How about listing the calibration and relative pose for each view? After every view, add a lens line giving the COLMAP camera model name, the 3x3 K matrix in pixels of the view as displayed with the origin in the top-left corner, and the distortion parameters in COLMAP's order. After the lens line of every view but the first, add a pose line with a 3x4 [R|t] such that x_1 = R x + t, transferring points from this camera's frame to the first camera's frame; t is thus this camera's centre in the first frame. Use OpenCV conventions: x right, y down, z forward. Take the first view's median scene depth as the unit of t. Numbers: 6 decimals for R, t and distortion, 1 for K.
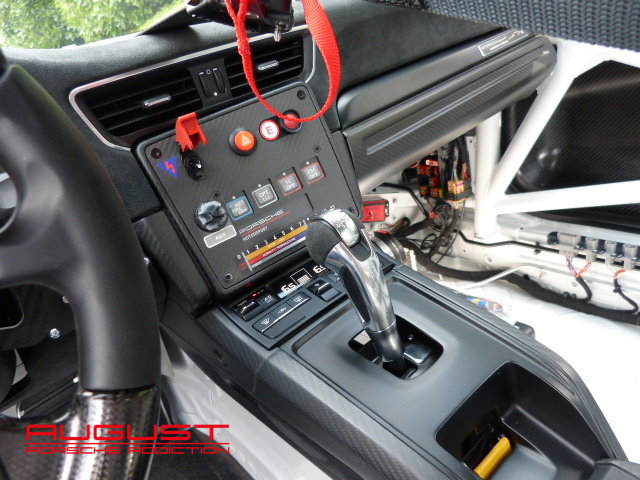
lens RADIAL K [[470.0, 0, 320.0], [0, 470.0, 240.0], [0, 0, 1]] dist [-0.029376, -0.001933]
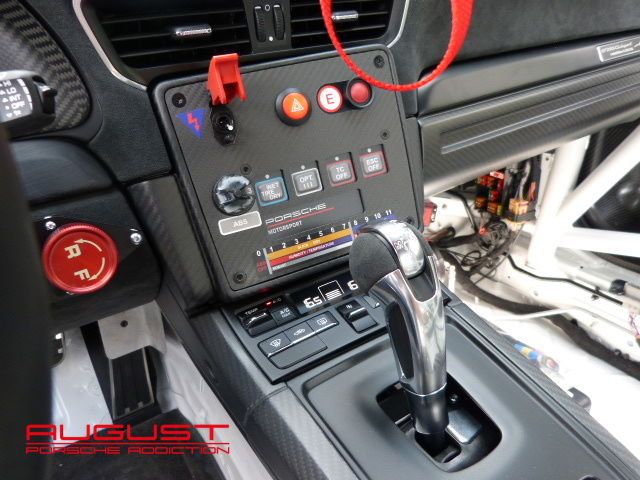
lens RADIAL K [[475.5, 0, 320.0], [0, 475.5, 240.0], [0, 0, 1]] dist [-0.024368, 0.003083]
pose [[0.977521, 0.203902, -0.053629, -0.034477], [-0.201691, 0.978465, 0.043906, -0.038222], [0.061426, -0.032102, 0.997595, 0.213713]]
